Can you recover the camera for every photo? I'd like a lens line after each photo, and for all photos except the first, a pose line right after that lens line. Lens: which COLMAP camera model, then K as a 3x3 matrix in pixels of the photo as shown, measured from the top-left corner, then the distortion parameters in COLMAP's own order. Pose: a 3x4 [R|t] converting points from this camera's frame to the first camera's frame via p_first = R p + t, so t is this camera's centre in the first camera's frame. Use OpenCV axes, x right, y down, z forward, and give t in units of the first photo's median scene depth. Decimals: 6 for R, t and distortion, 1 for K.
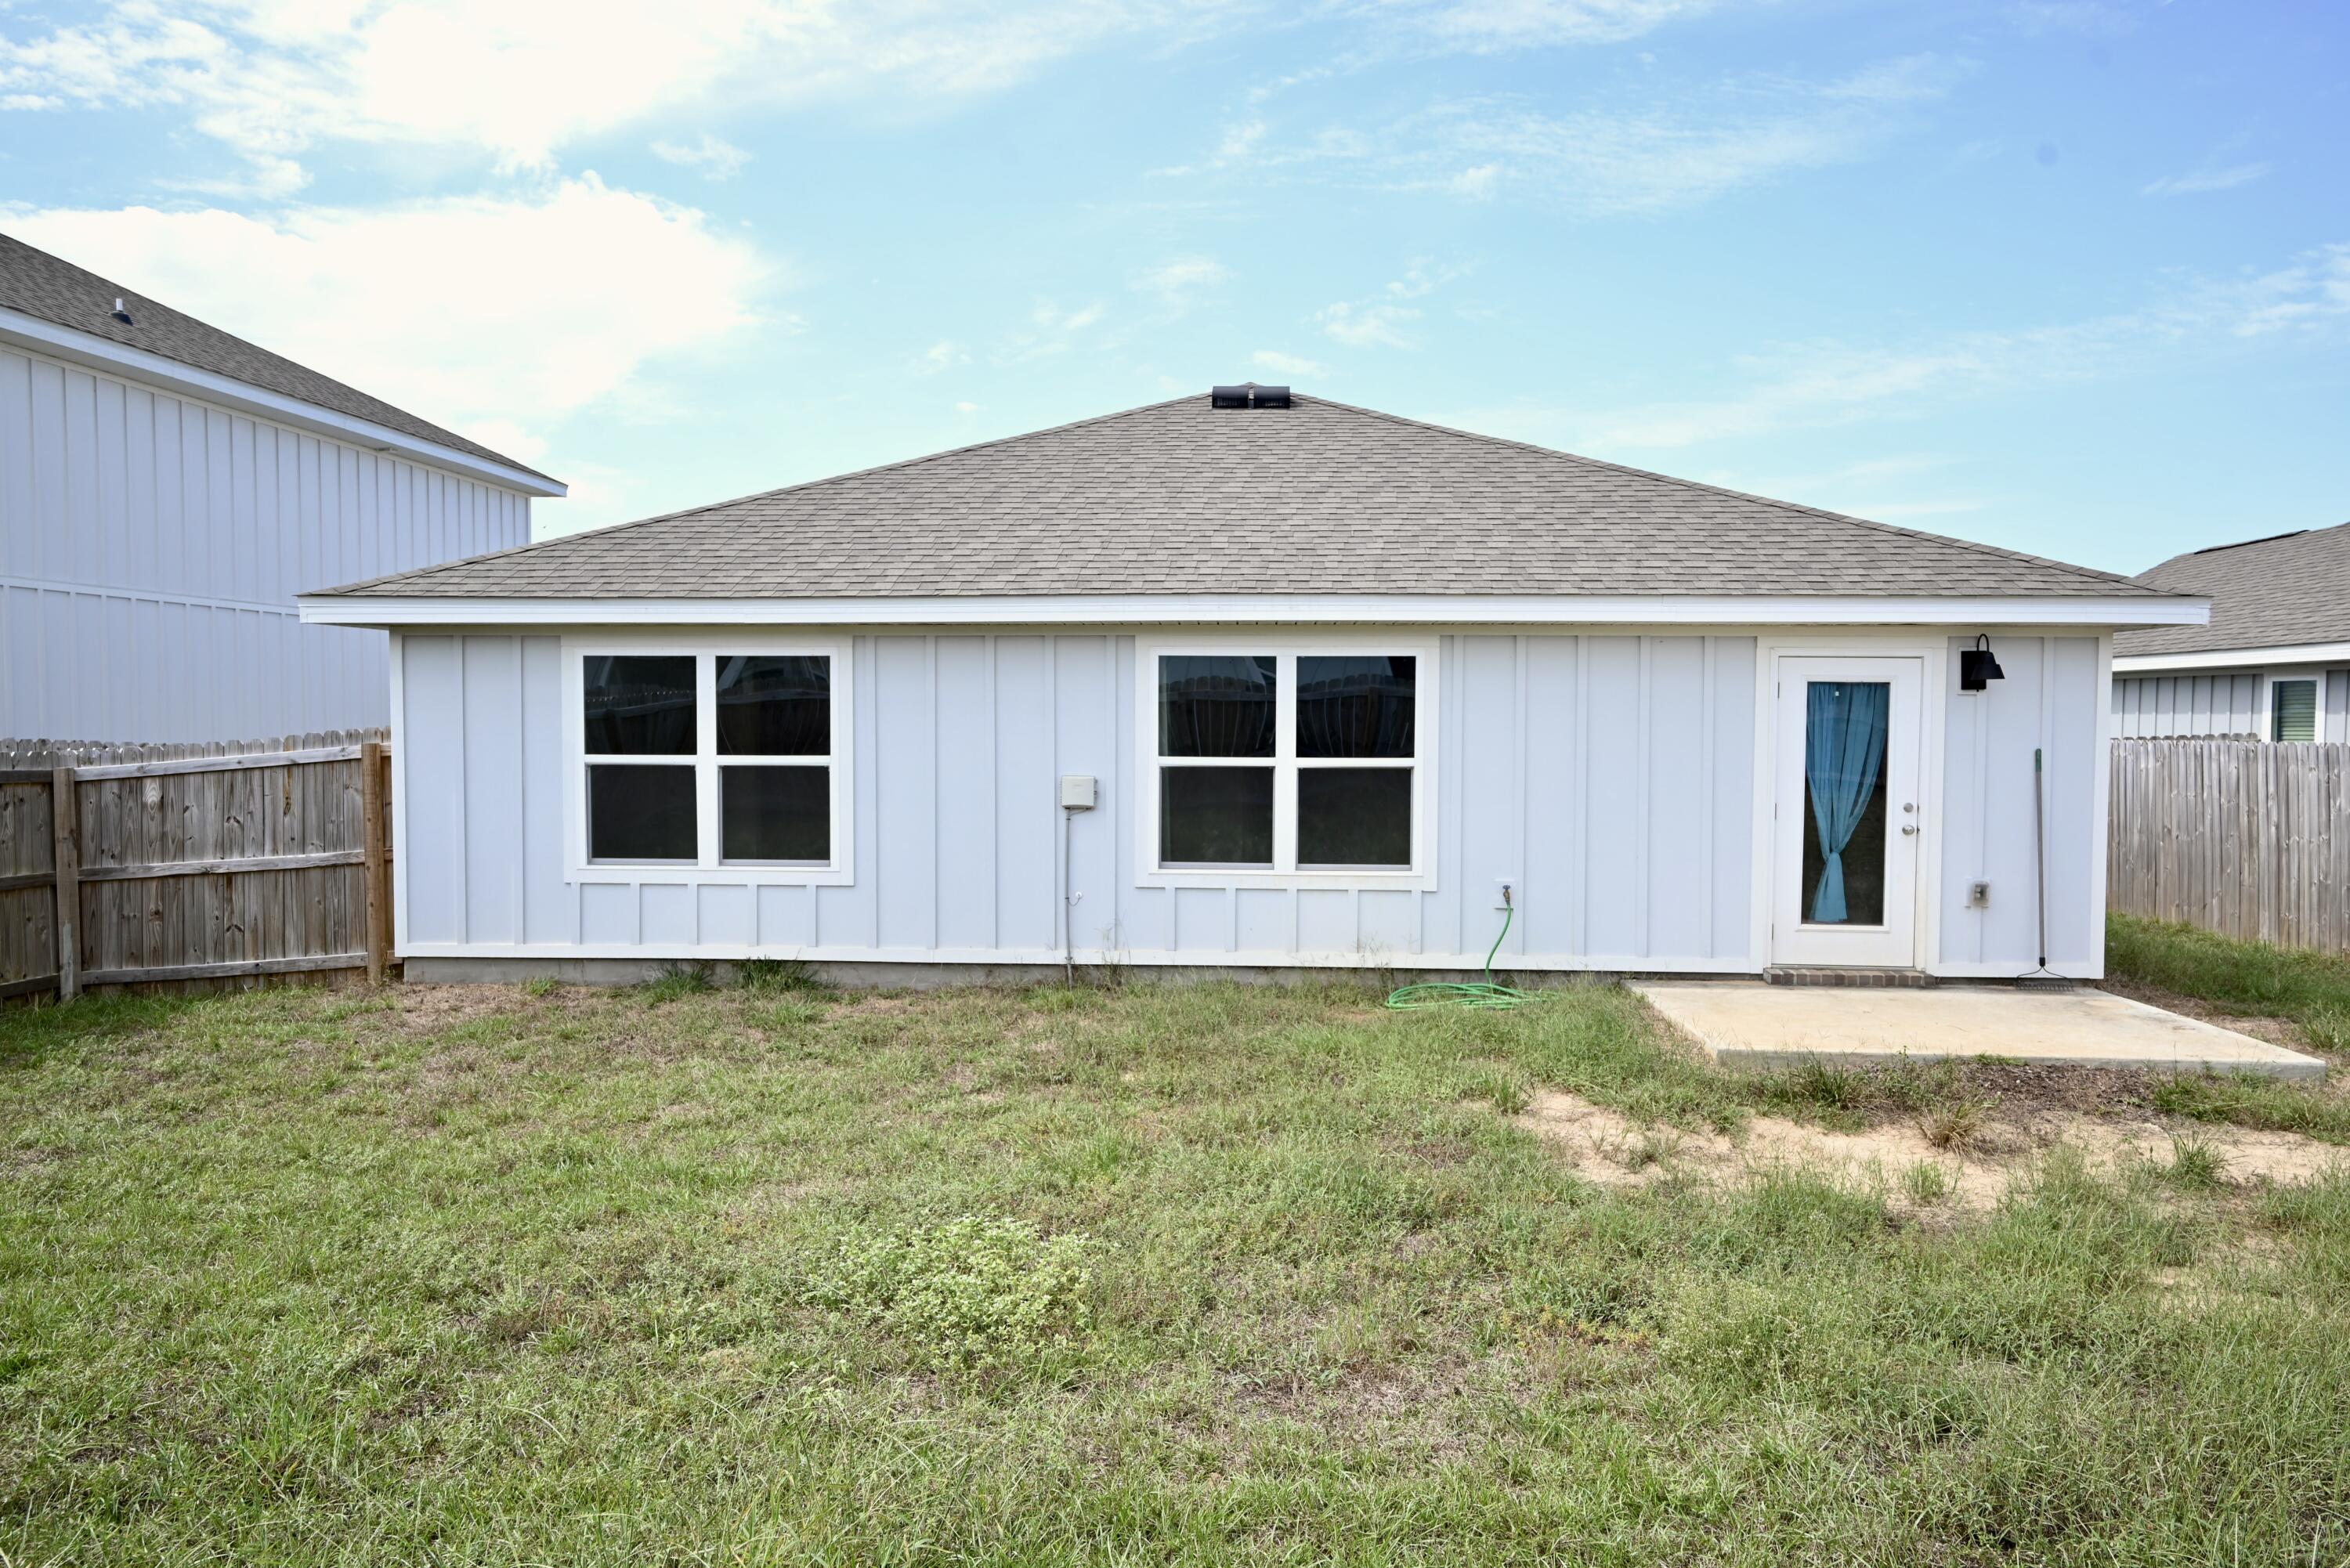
lens RADIAL K [[1686.0, 0, 1175.2], [0, 1686.0, 772.7], [0, 0, 1]] dist [0.006195, -0.015576]
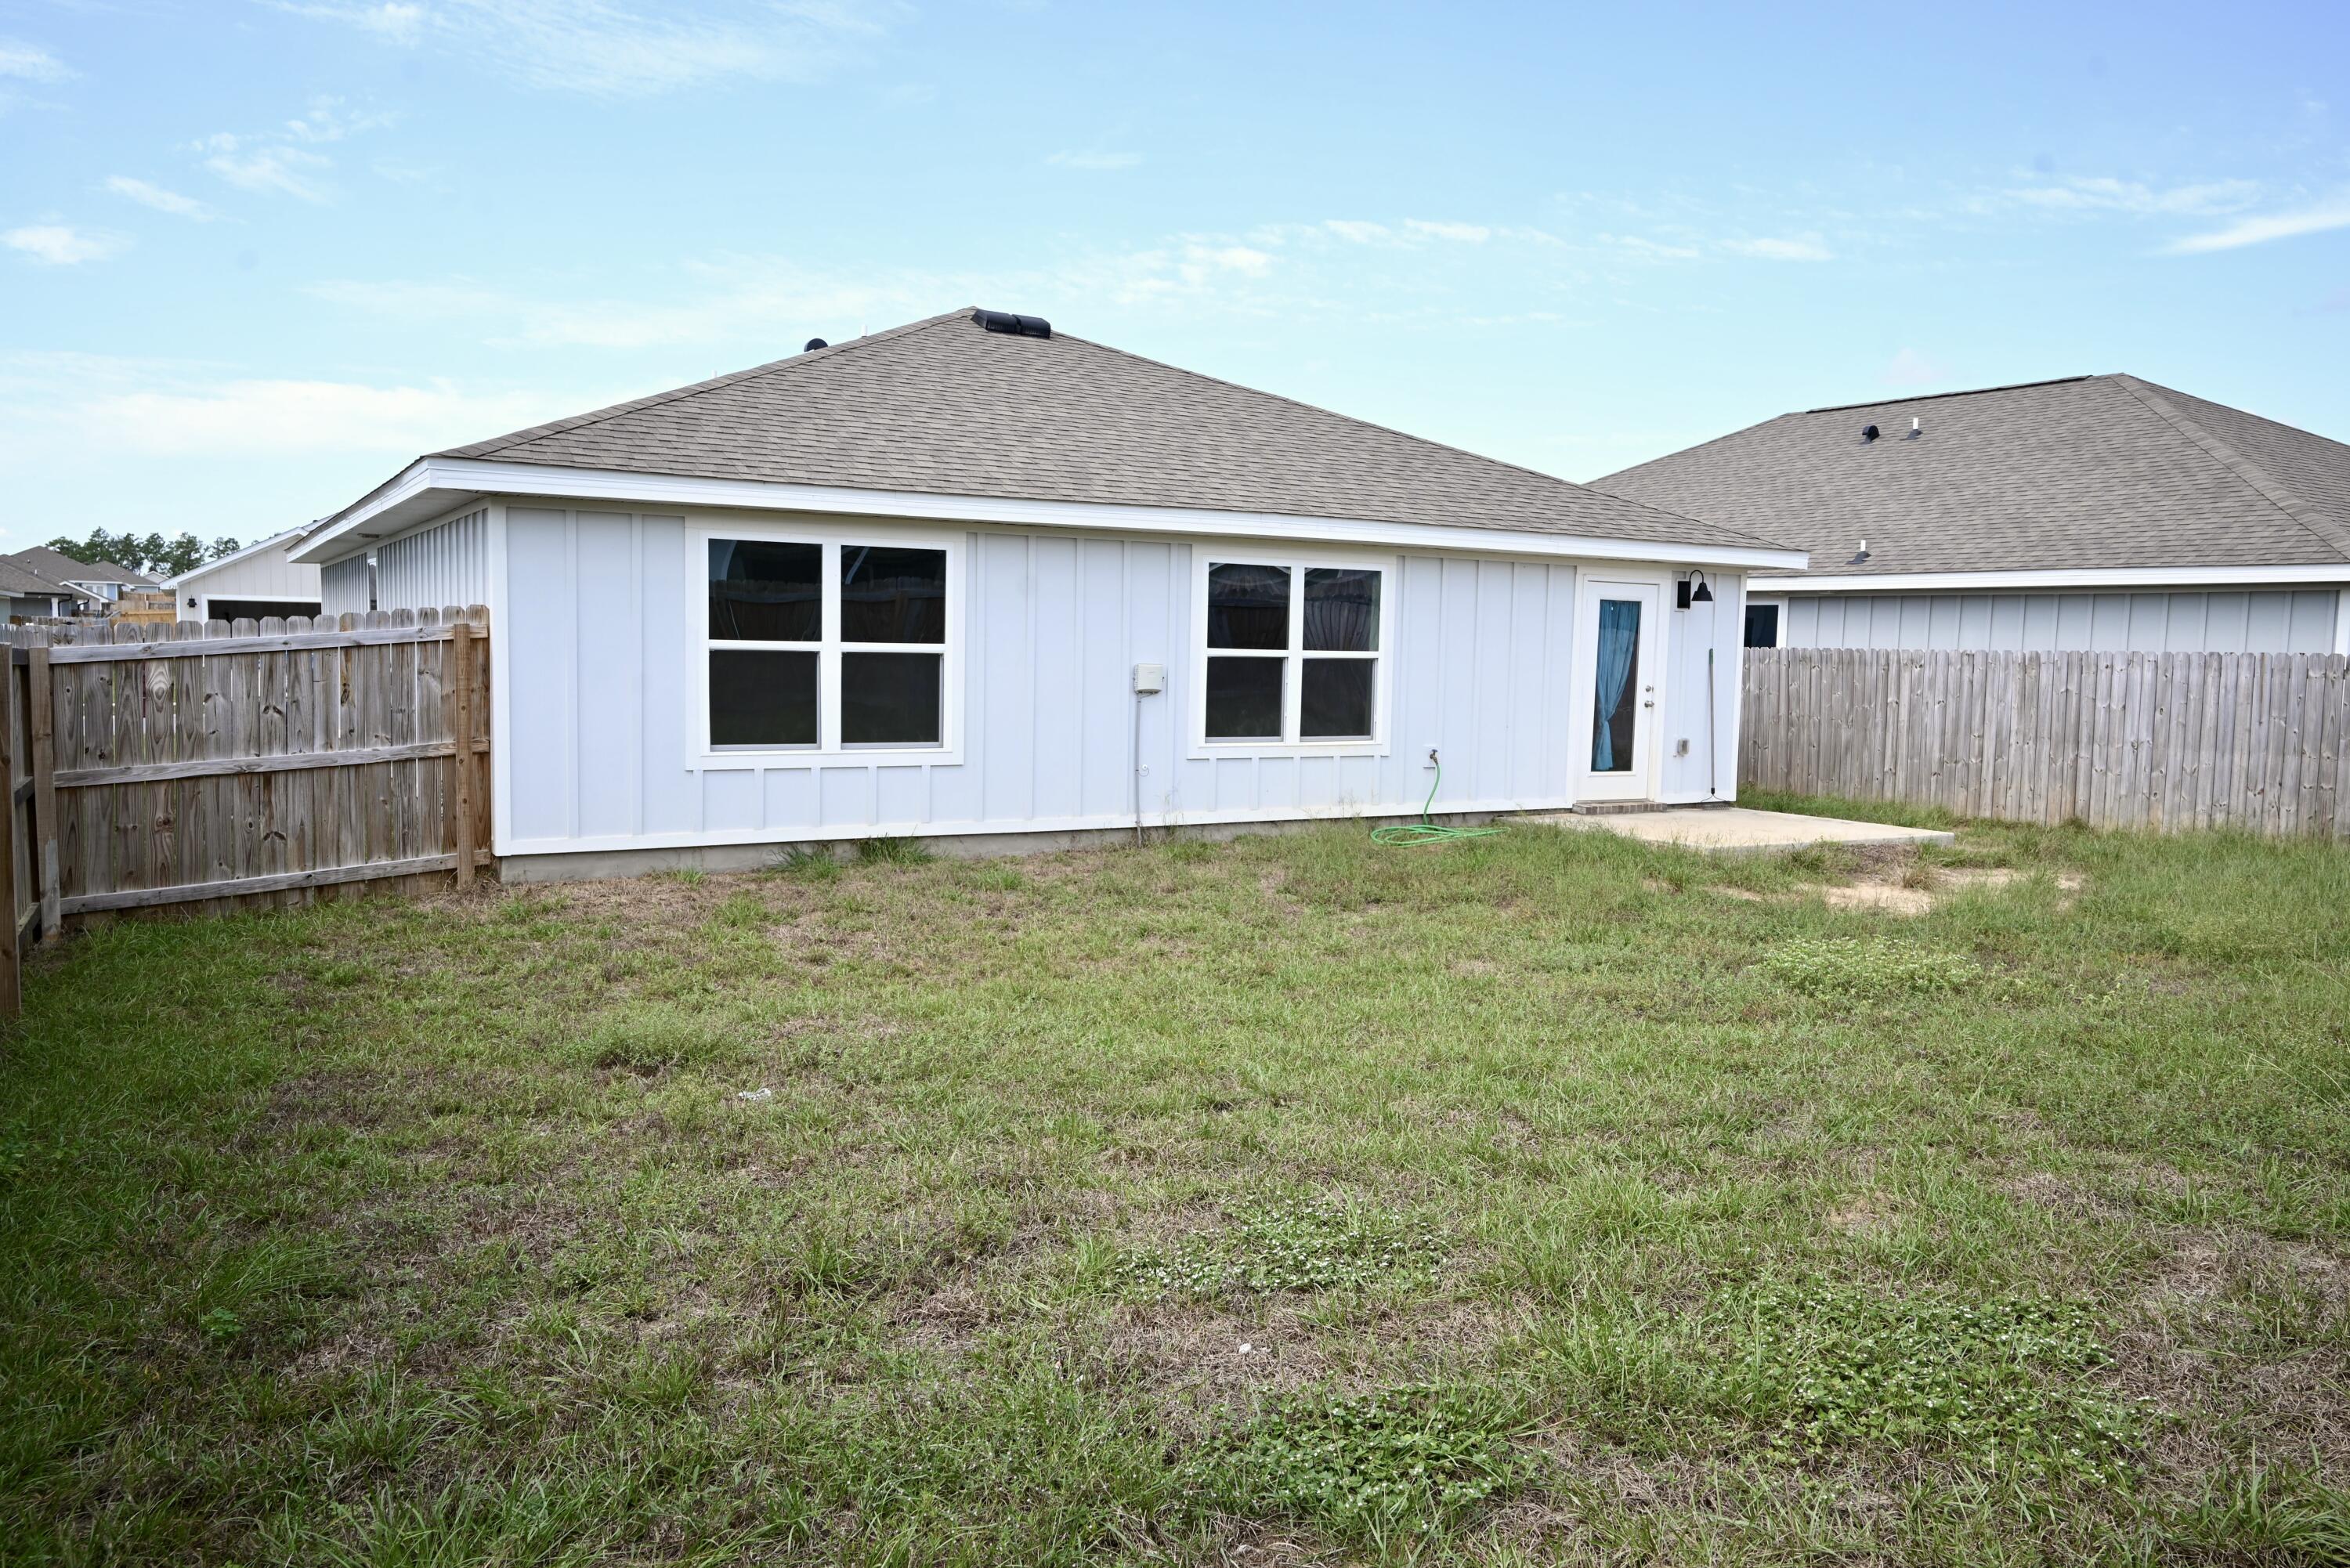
lens RADIAL K [[1686.0, 0, 1177.3], [0, 1686.0, 790.4], [0, 0, 1]] dist [0.006195, -0.015576]
pose [[0.826812, -0.036146, 0.561315, -0.680811], [-0.001109, 0.997826, 0.065890, 0.012007], [-0.562477, -0.055101, 0.824975, 0.029350]]
